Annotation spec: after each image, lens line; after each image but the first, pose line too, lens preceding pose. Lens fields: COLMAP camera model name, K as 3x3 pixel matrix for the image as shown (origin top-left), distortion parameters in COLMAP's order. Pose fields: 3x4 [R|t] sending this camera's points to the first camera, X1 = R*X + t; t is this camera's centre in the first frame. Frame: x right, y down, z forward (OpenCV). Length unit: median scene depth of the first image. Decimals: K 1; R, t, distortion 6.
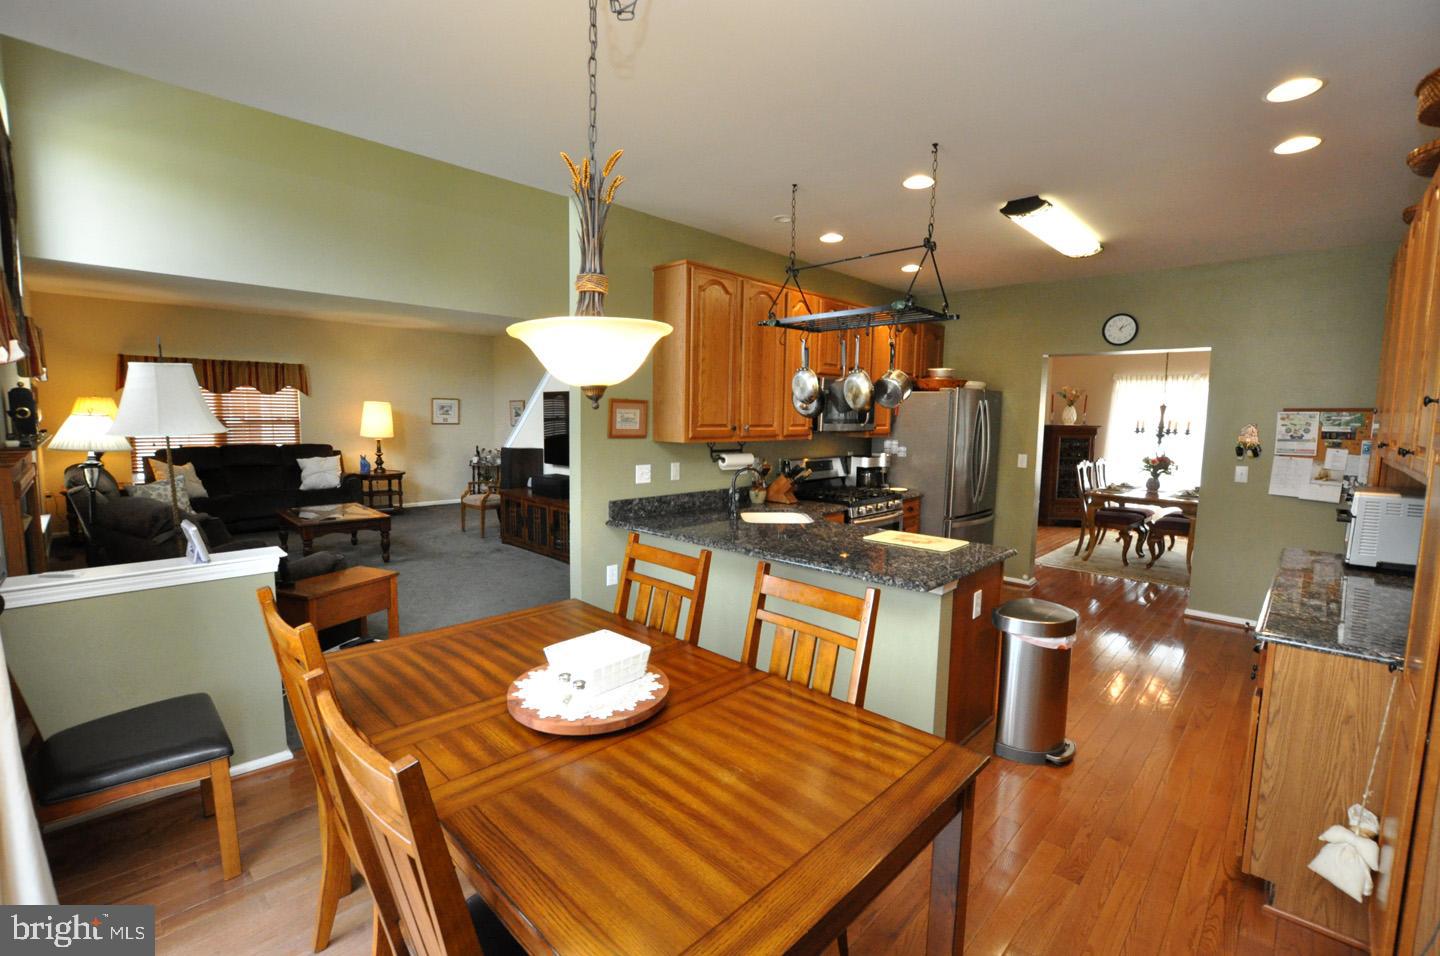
lens RADIAL K [[633.2, 0, 727.4], [0, 633.2, 477.4], [0, 0, 1]] dist [-0.032366, 0.004605]
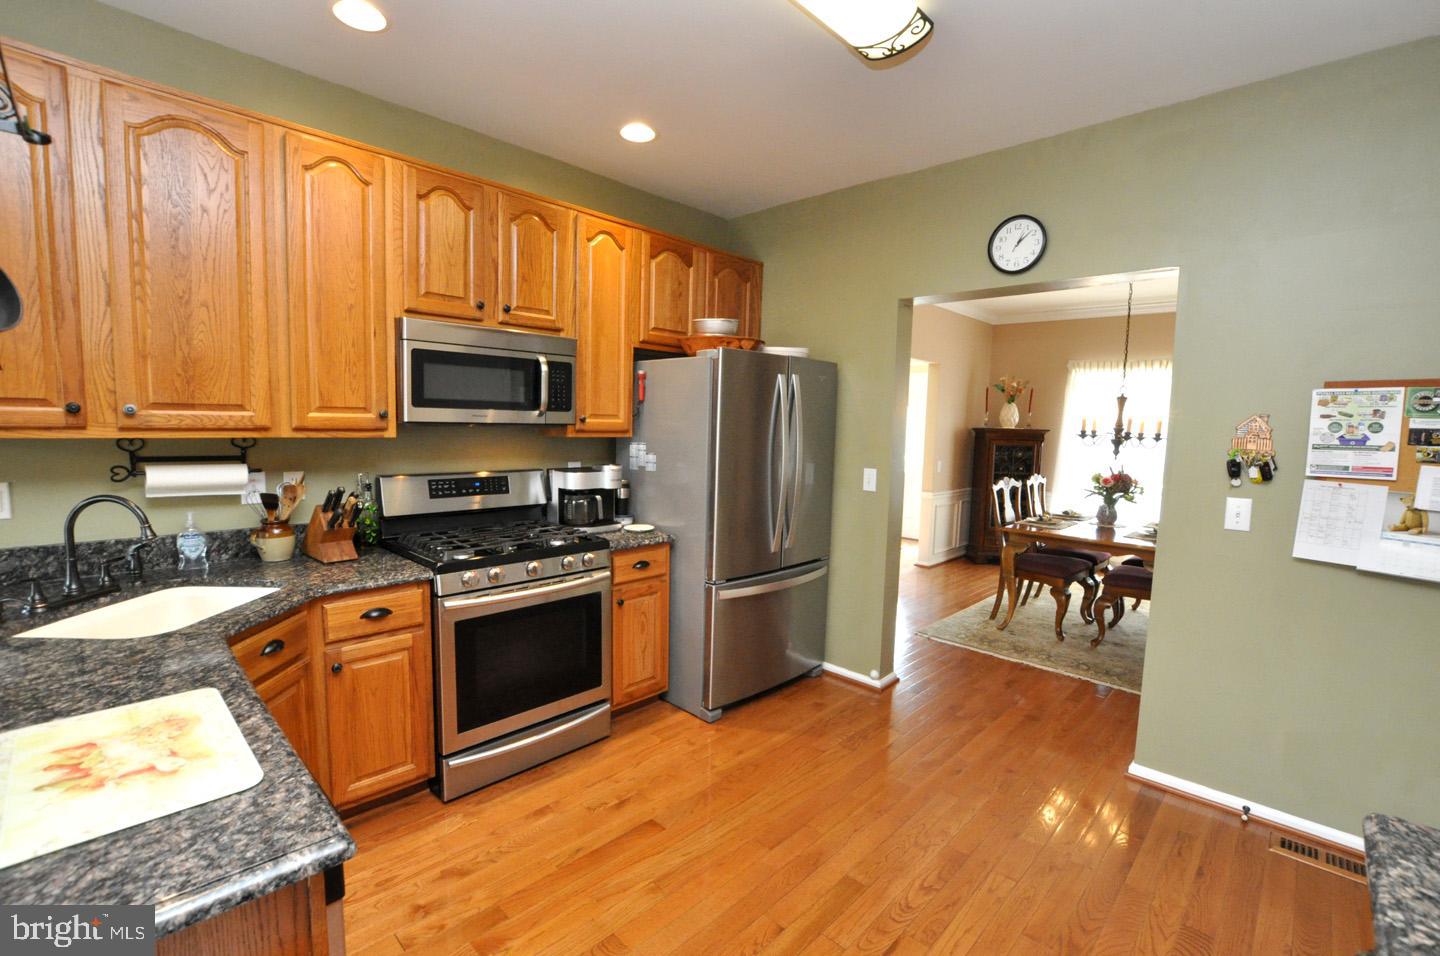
lens RADIAL K [[637.6, 0, 725.4], [0, 637.6, 481.7], [0, 0, 1]] dist [-0.020555, 0.001123]
pose [[0.999941, 0.010612, 0.002103, 0.268656], [-0.010598, 0.999923, -0.006526, -0.015651], [-0.002172, 0.006503, 0.999976, 0.320097]]
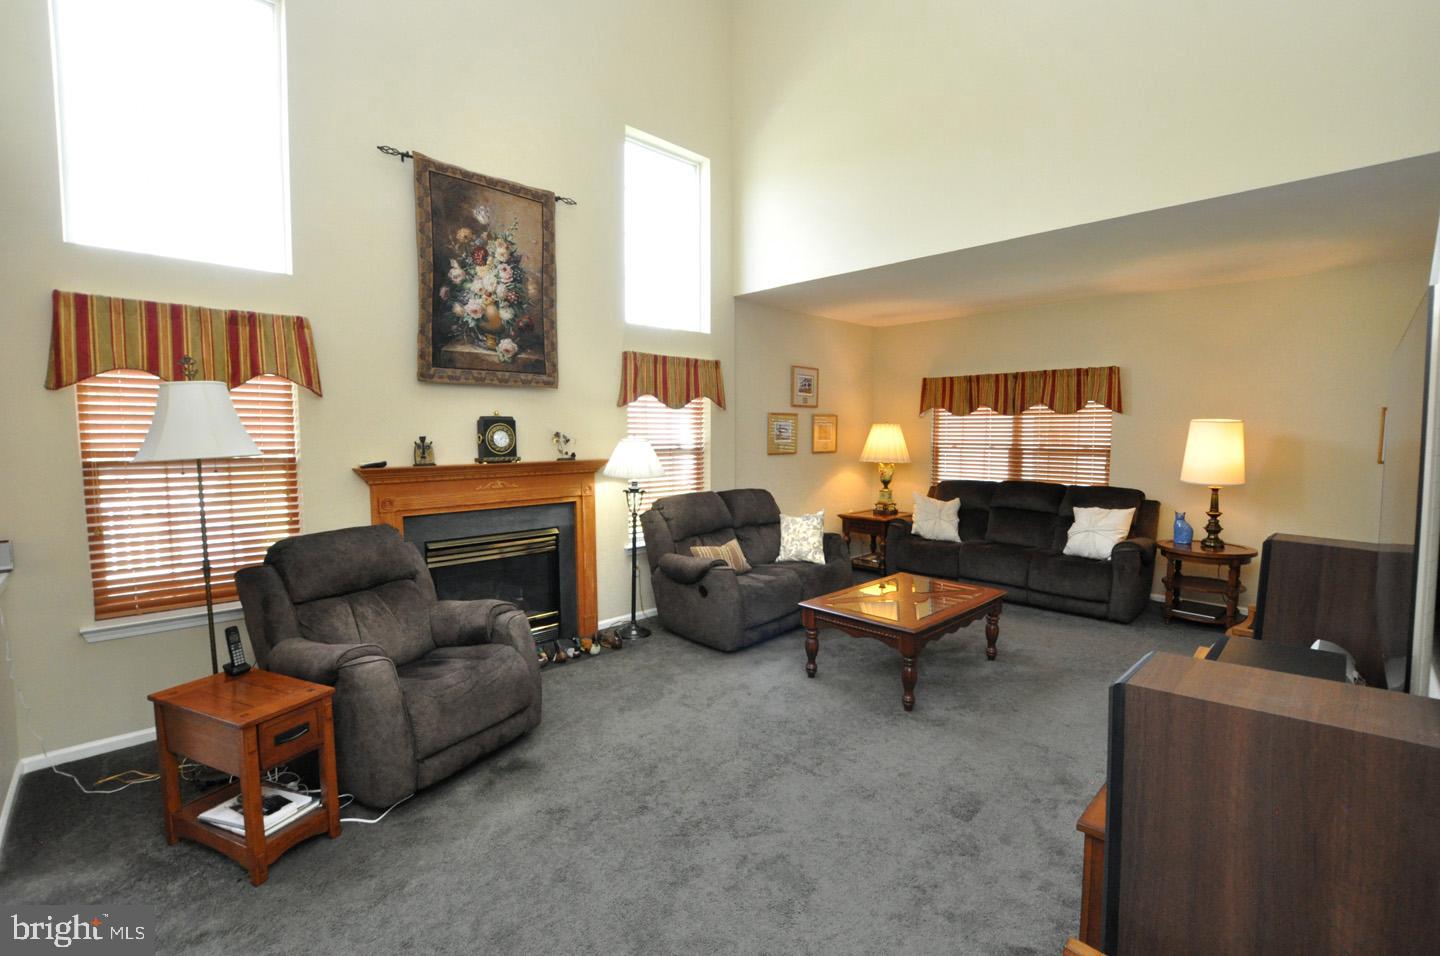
lens RADIAL K [[633.2, 0, 722.4], [0, 633.2, 473.4], [0, 0, 1]] dist [-0.032366, 0.004605]
pose [[-0.015718, 0.048331, -0.998708, -0.007656], [-0.100509, 0.993696, 0.049670, -0.072718], [0.994812, 0.101159, -0.010761, 0.734341]]
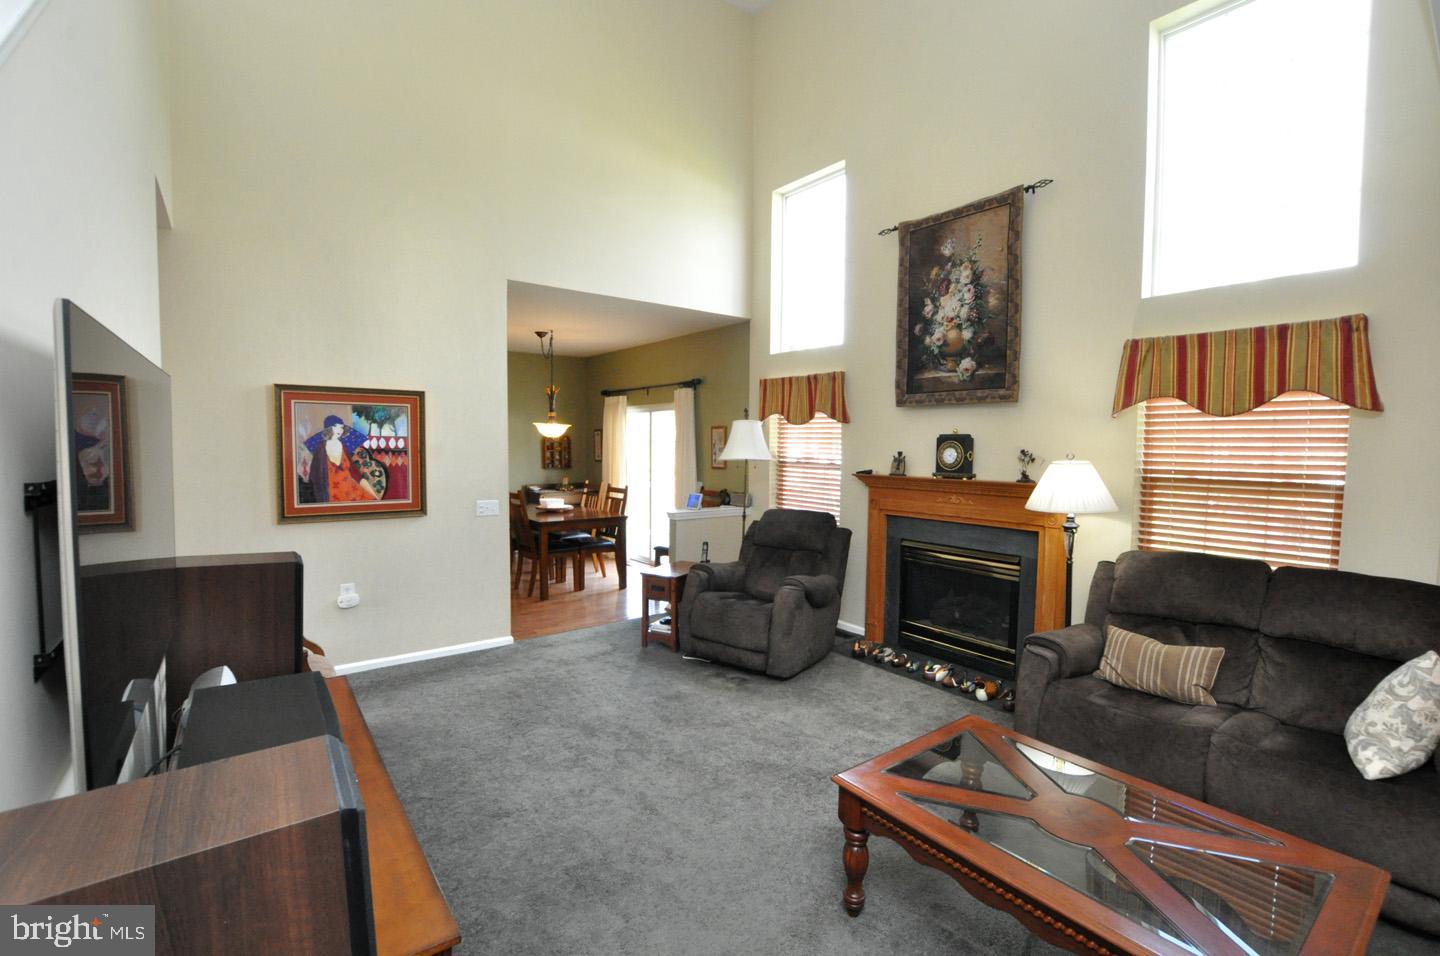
lens RADIAL K [[633.2, 0, 743.5], [0, 633.2, 480.3], [0, 0, 1]] dist [-0.032366, 0.004605]
pose [[-0.992823, -0.034103, 0.114627, -0.458942], [-0.015564, 0.987174, 0.158889, -0.125083], [-0.118575, 0.155964, -0.980620, 1.147114]]
